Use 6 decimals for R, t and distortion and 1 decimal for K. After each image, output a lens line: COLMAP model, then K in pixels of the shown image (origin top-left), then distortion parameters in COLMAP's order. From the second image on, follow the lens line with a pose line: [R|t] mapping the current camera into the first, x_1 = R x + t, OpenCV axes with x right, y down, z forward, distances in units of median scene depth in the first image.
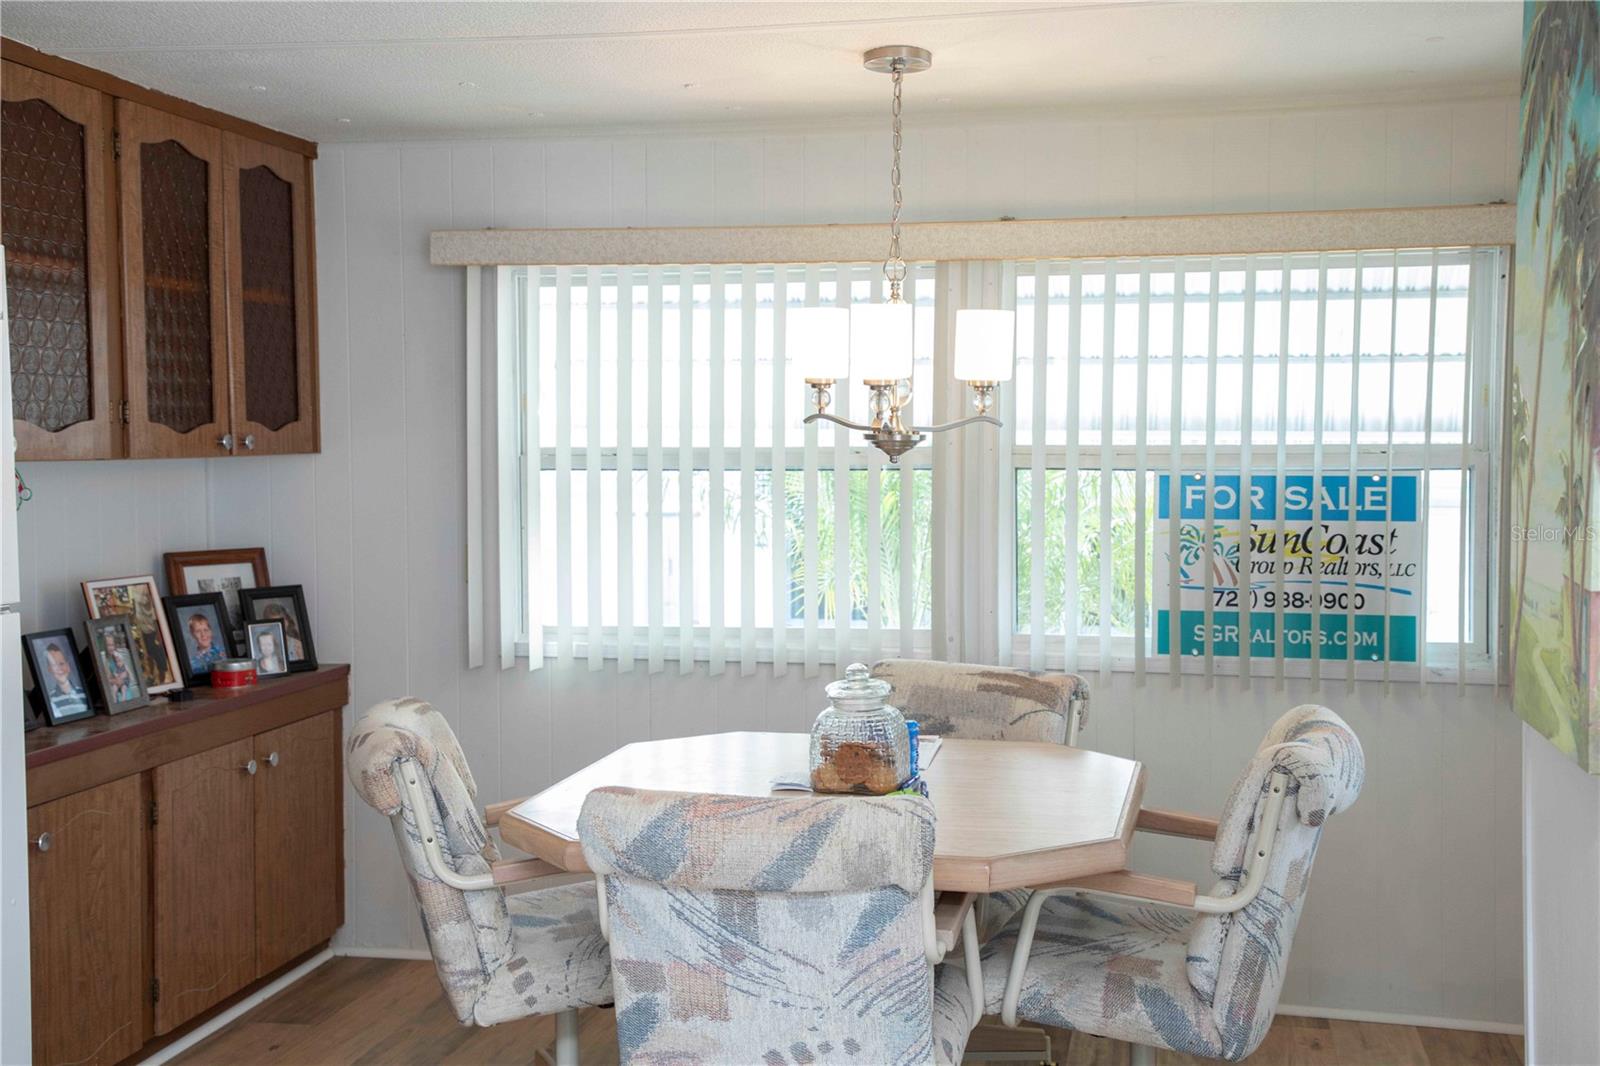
lens RADIAL K [[1850.6, 0, 805.2], [0, 1850.6, 528.2], [0, 0, 1]] dist [0.111824, 0.000000]
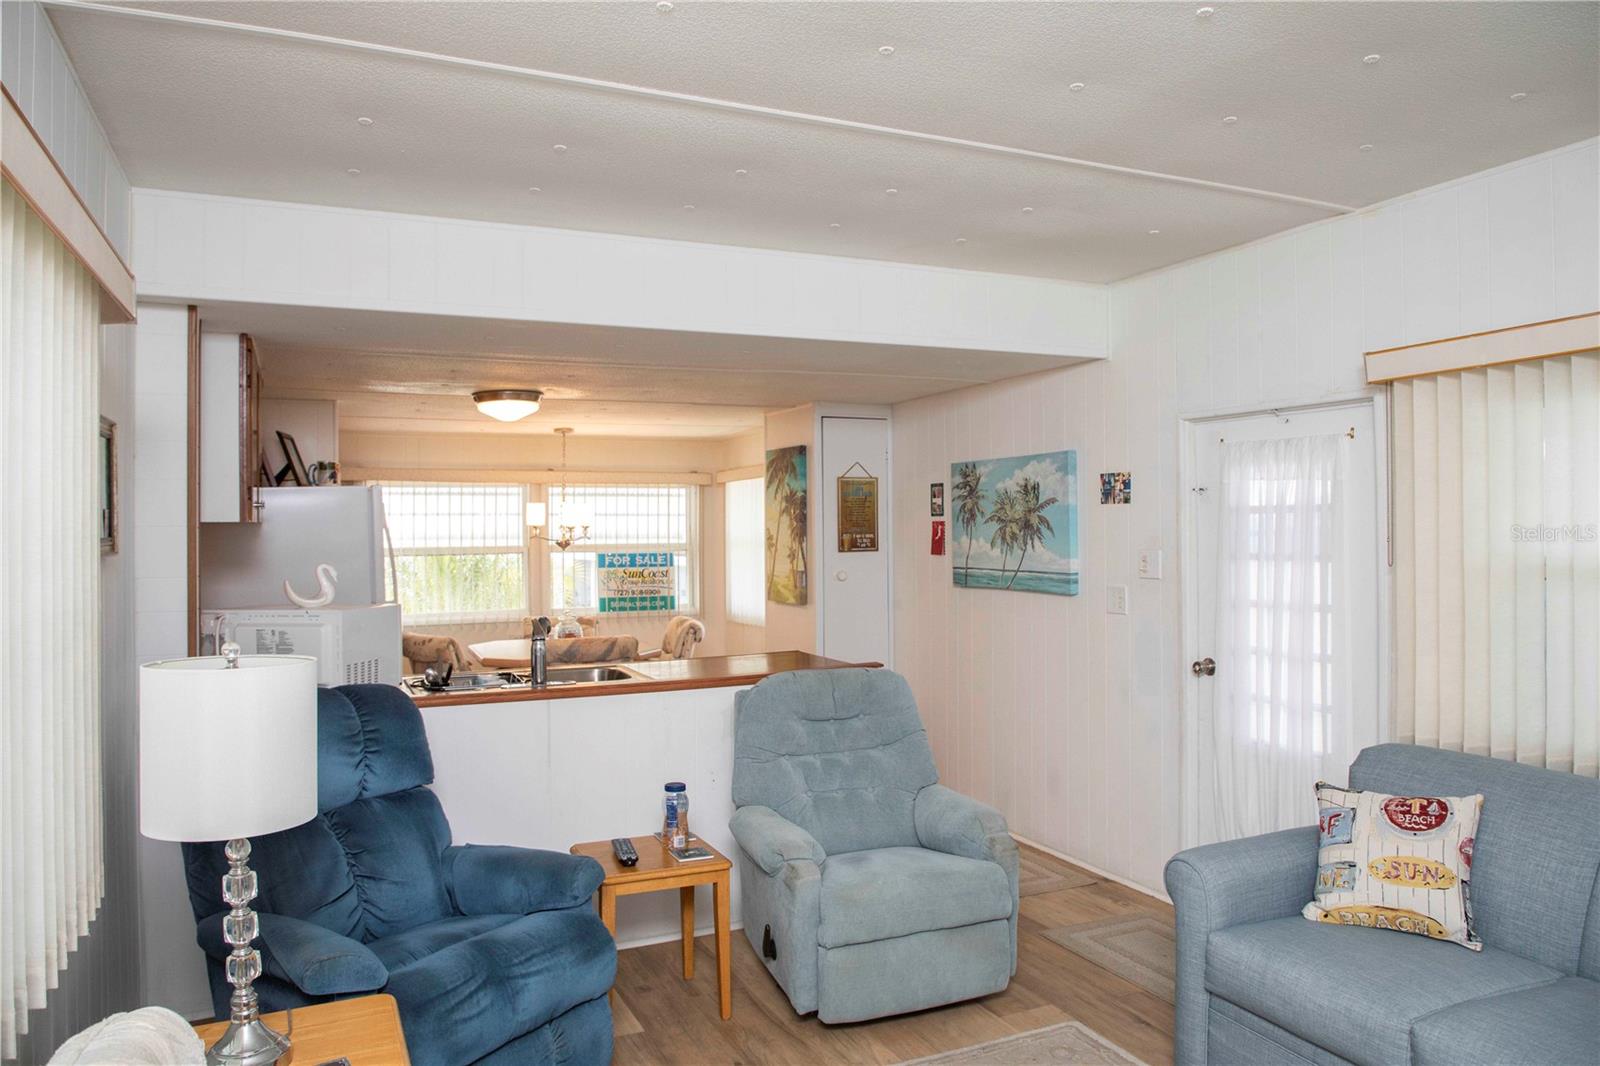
lens RADIAL K [[1093.9, 0, 802.3], [0, 1093.9, 529.1], [0, 0, 1]] dist [-0.068462, 0.026368]
pose [[0.827625, -0.004426, 0.561264, -0.566005], [0.032627, 0.998657, -0.040237, 0.014961], [-0.560332, 0.051613, 0.826658, -0.712578]]
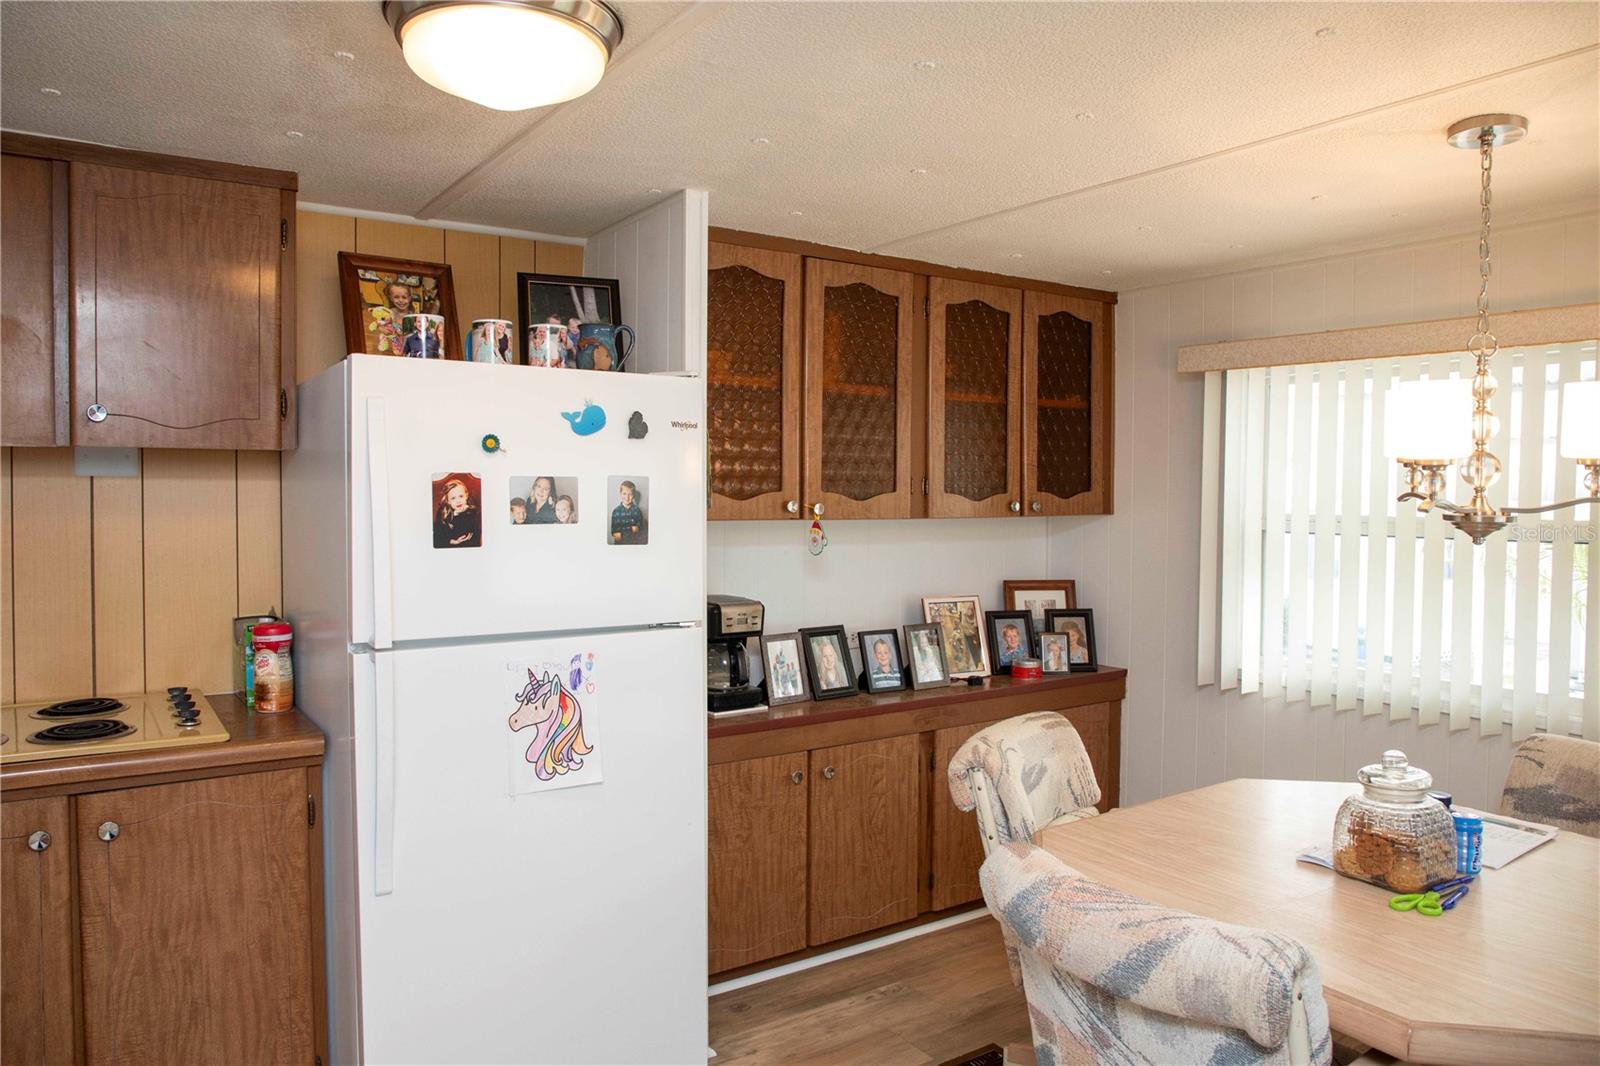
lens RADIAL K [[1093.9, 0, 786.2], [0, 1093.9, 525.7], [0, 0, 1]] dist [-0.068462, 0.026368]
pose [[0.716690, 0.029973, -0.696747, 0.157529], [-0.042409, 0.999100, -0.000642, -0.026161], [0.696101, 0.030008, 0.717317, 0.311612]]
